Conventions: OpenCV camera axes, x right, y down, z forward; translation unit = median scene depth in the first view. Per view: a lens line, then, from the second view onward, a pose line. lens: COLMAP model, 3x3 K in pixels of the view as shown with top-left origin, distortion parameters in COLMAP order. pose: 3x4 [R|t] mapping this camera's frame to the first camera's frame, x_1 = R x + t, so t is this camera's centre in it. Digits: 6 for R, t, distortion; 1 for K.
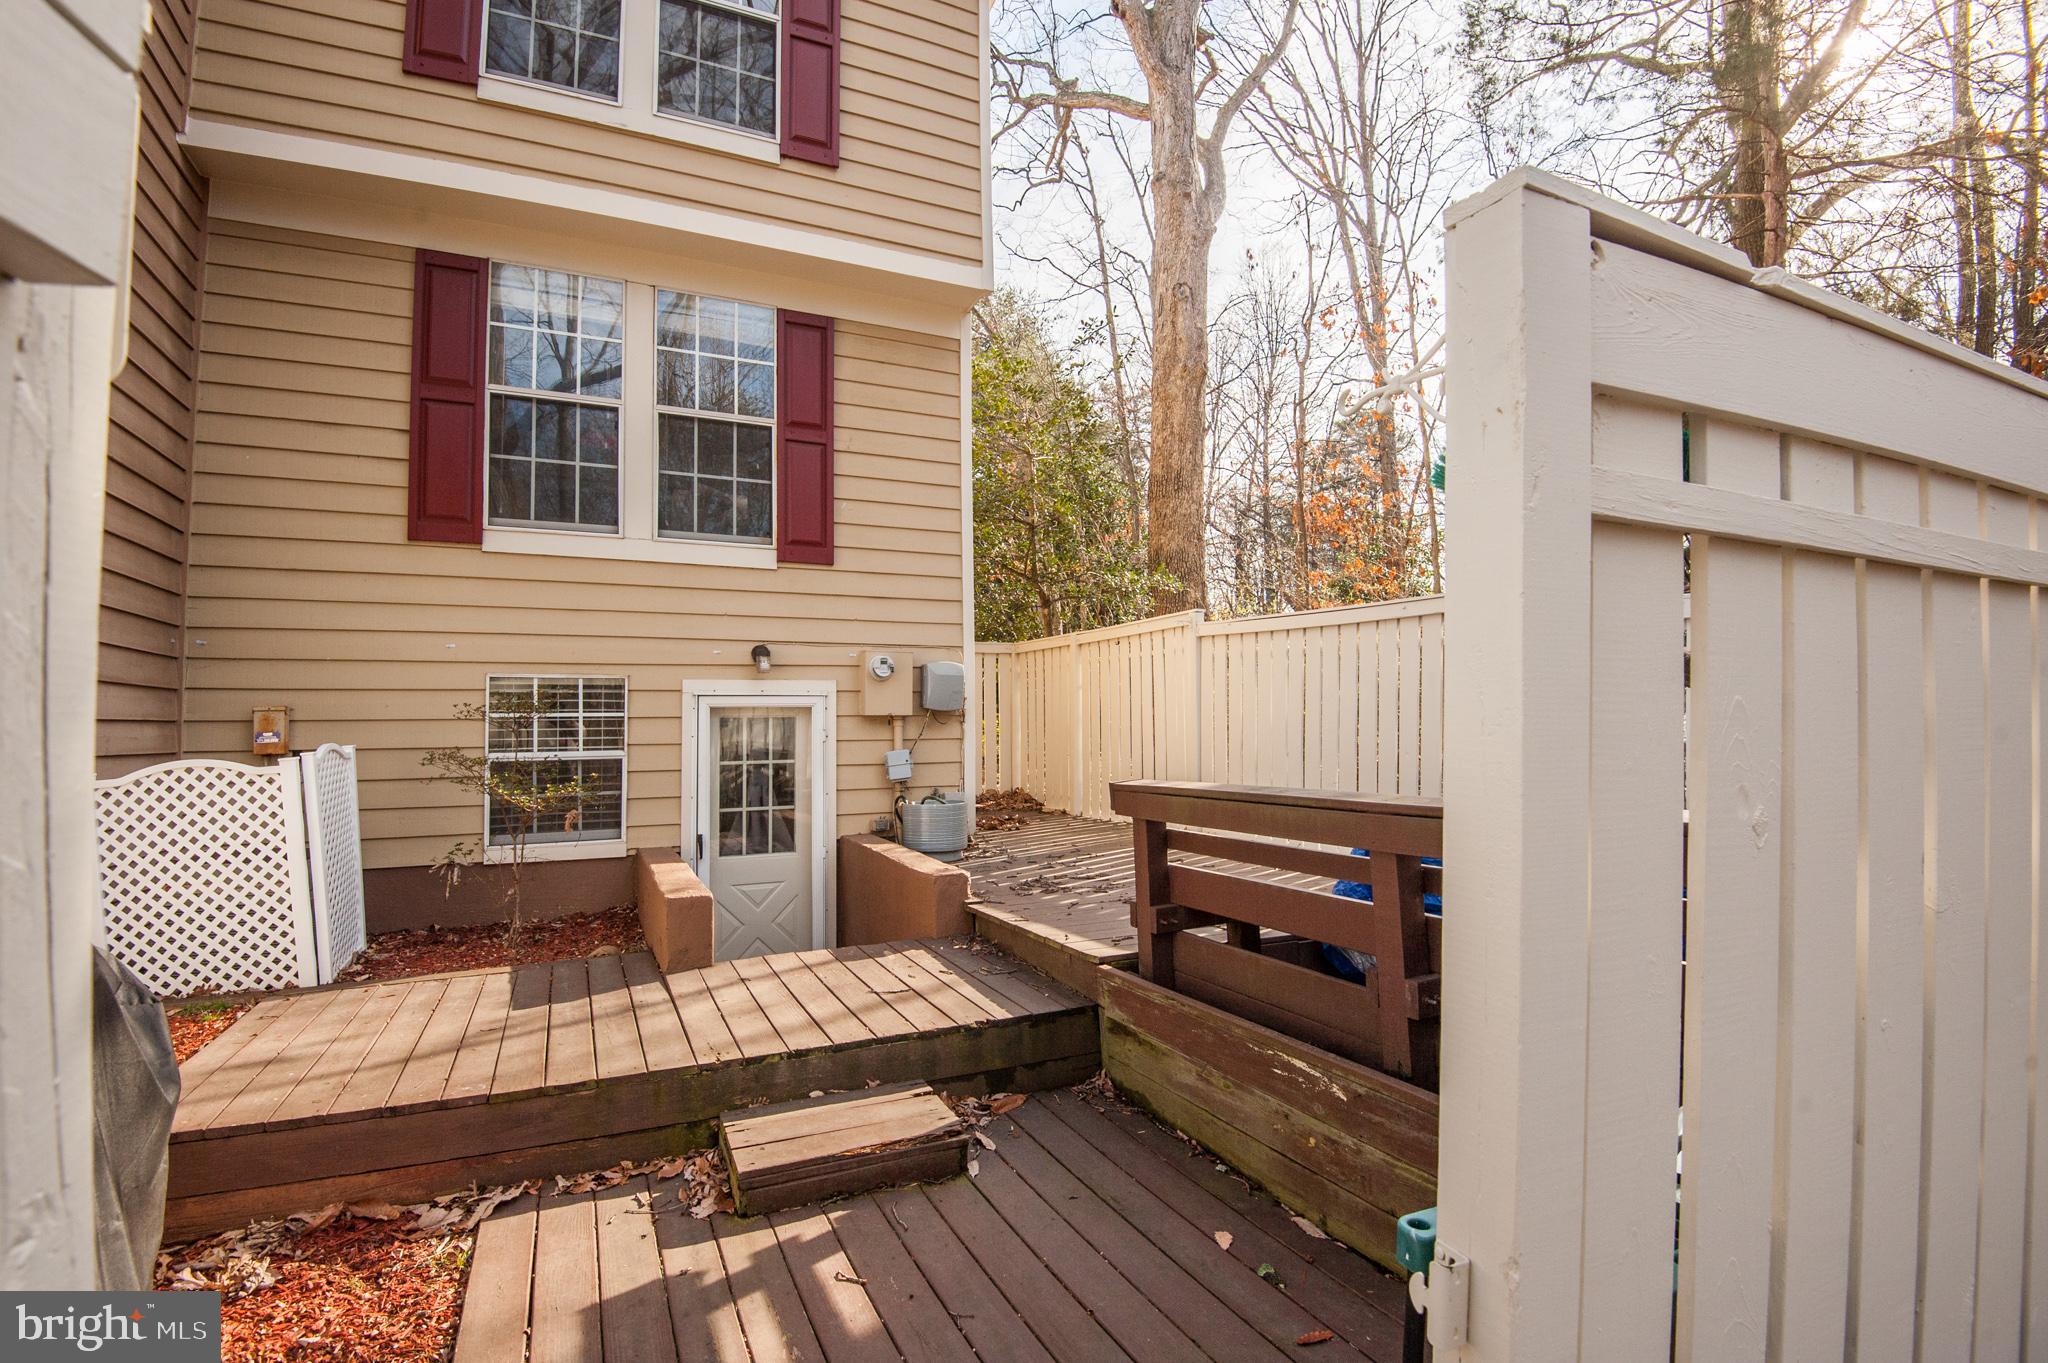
lens RADIAL K [[929.2, 0, 941.6], [0, 929.2, 677.0], [0, 0, 1]] dist [0.019194, -0.048851]
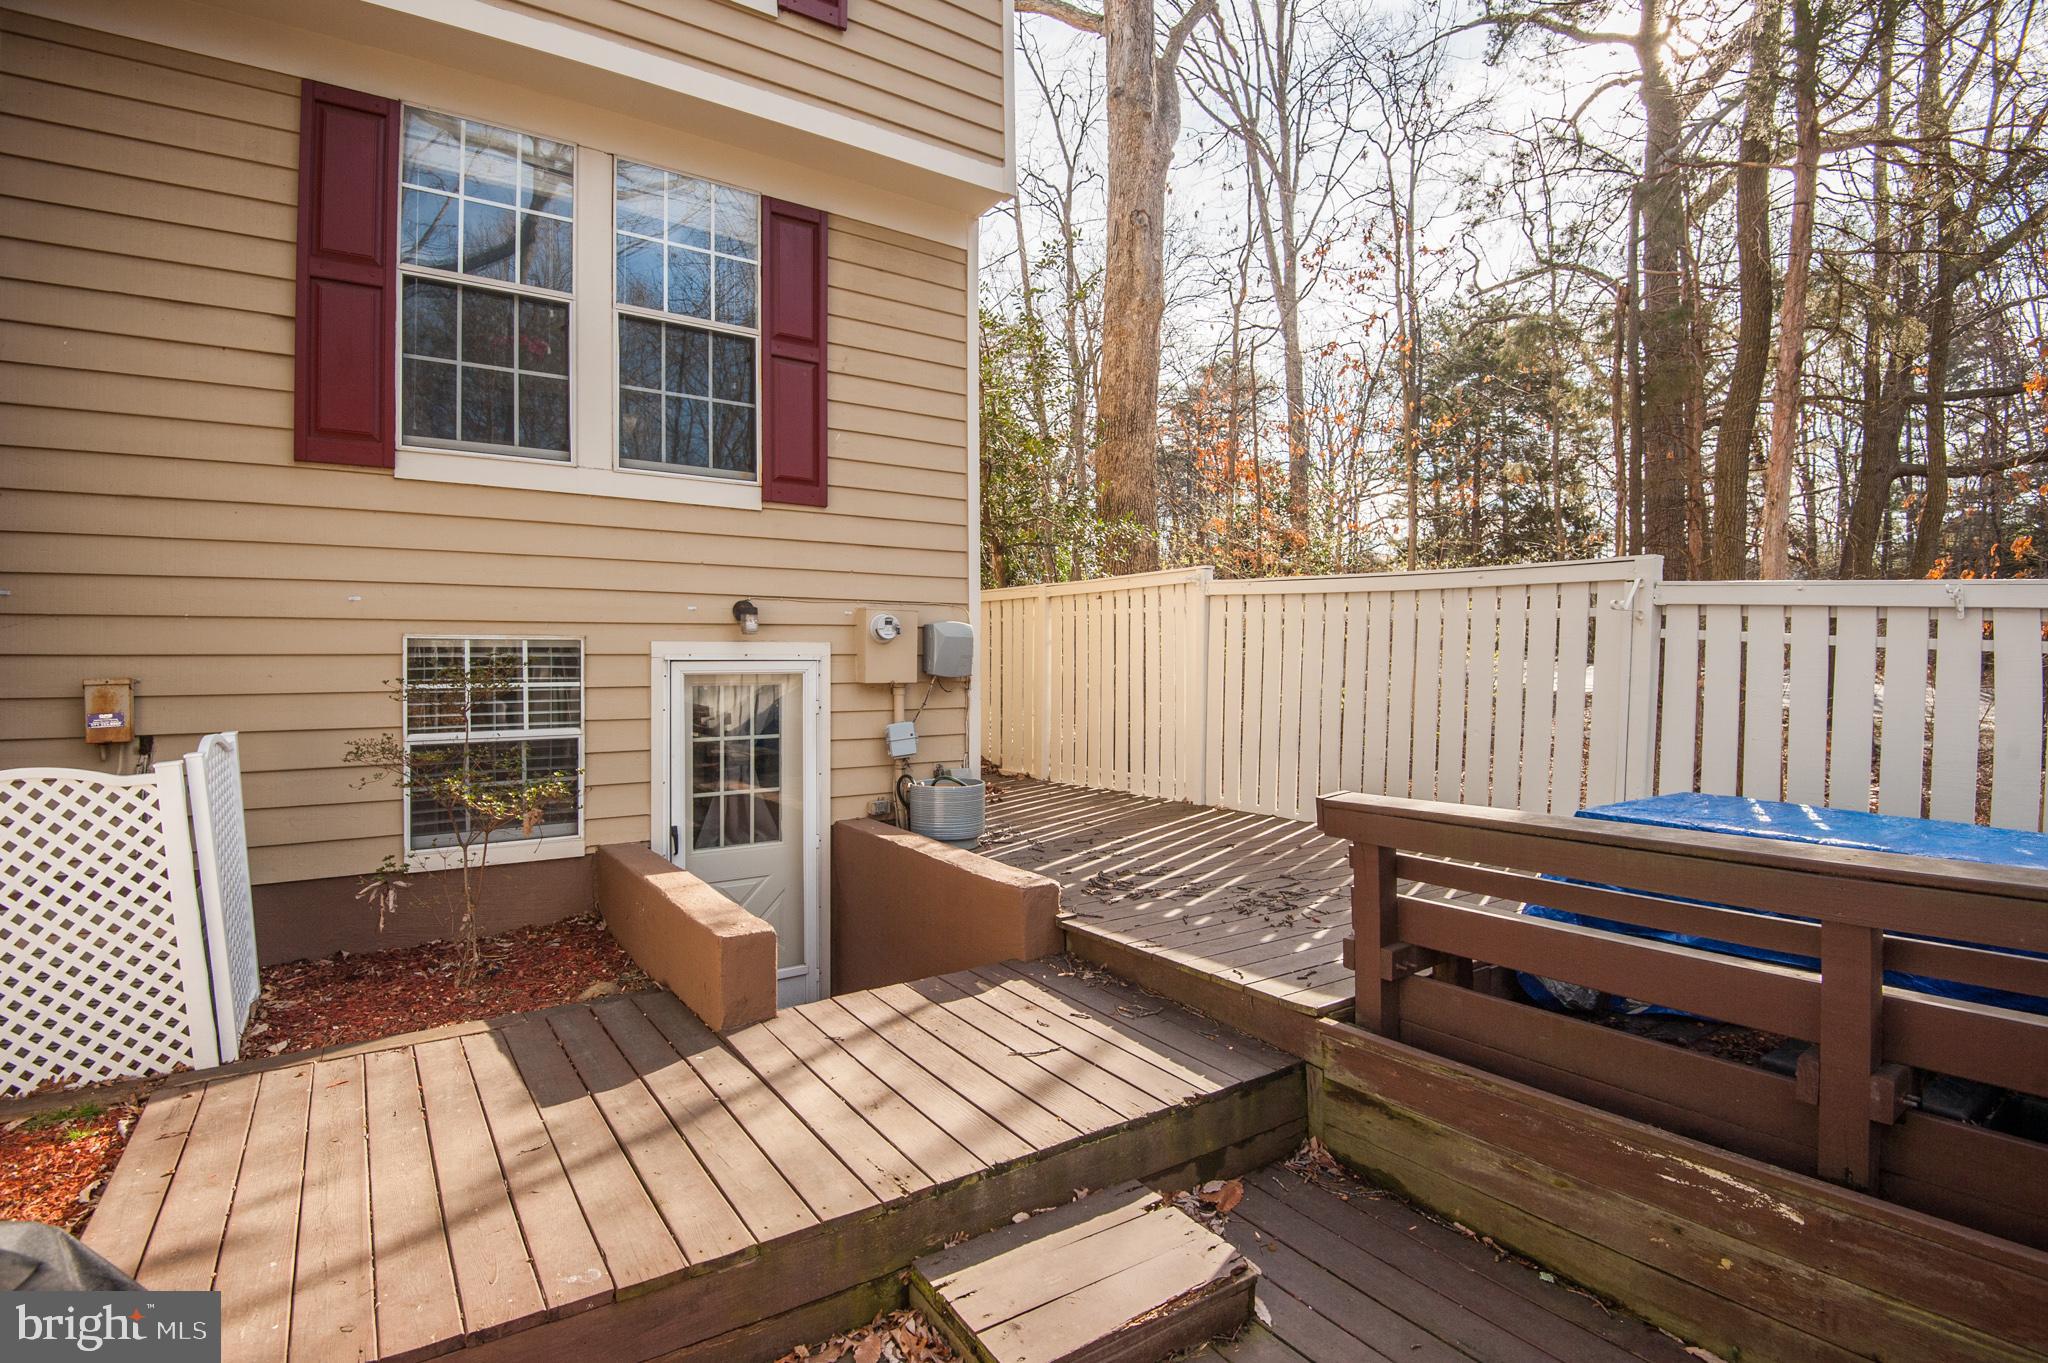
lens RADIAL K [[967.4, 0, 993.2], [0, 967.4, 665.0], [0, 0, 1]] dist [-0.002608, -0.019687]
pose [[0.985267, 0.003656, 0.170982, -0.137970], [-0.011951, 0.998799, 0.047508, -0.023050], [-0.170603, -0.048851, 0.984128, 0.110002]]
